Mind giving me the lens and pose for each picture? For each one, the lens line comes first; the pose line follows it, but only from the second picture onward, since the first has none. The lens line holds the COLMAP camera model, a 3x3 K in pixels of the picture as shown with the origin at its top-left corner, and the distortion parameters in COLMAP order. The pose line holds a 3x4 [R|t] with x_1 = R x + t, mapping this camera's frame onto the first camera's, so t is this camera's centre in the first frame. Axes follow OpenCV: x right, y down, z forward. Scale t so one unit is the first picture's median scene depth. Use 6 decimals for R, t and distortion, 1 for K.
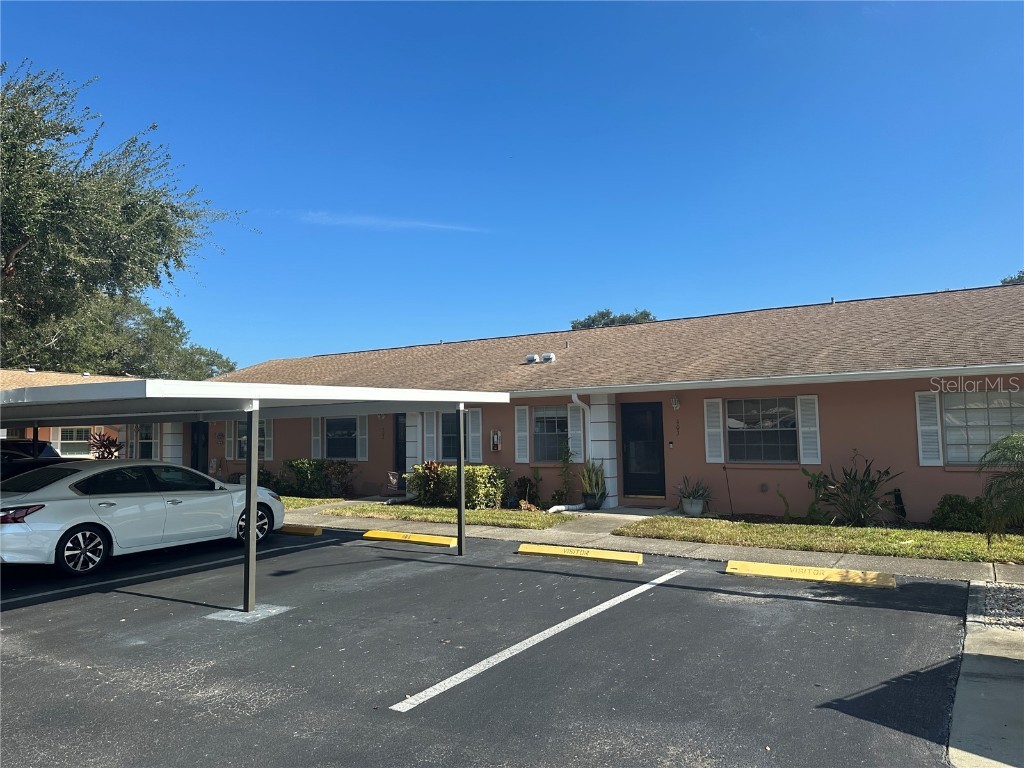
lens RADIAL K [[712.4, 0, 507.0], [0, 712.4, 387.0], [0, 0, 1]] dist [0.144245, -0.205981]
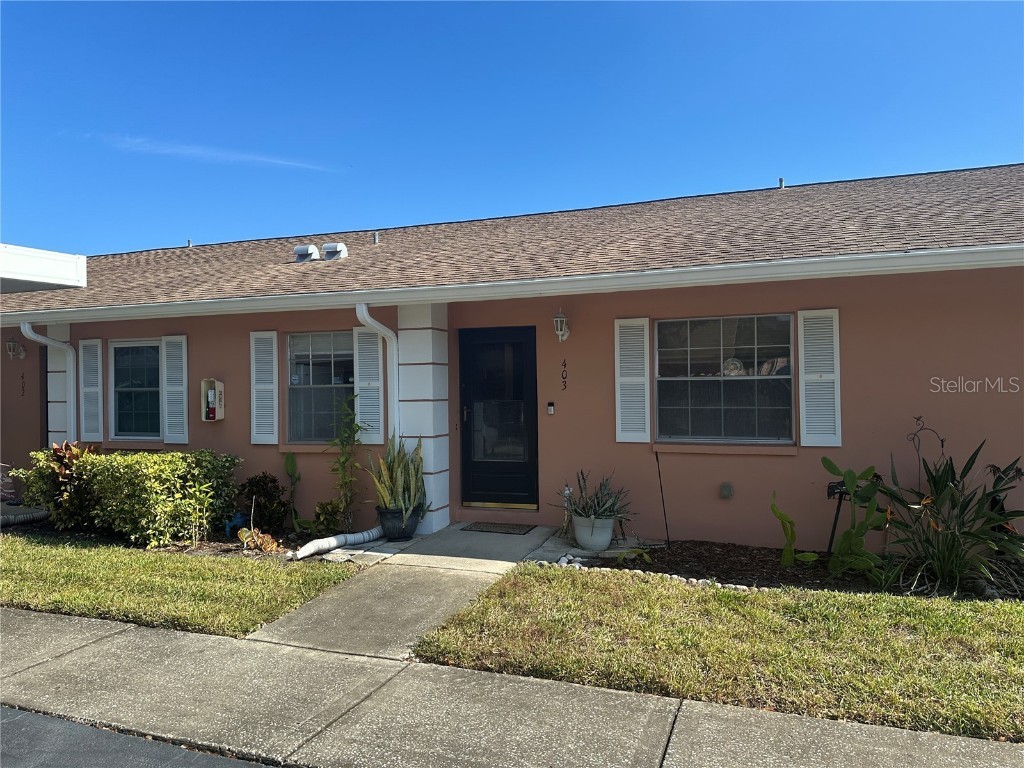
lens RADIAL K [[712.4, 0, 507.0], [0, 712.4, 387.0], [0, 0, 1]] dist [0.144245, -0.205981]
pose [[0.979001, 0.001272, 0.203850, 0.089593], [-0.014394, 0.997916, 0.062901, 0.032547], [-0.203345, -0.064514, 0.976979, 0.491073]]
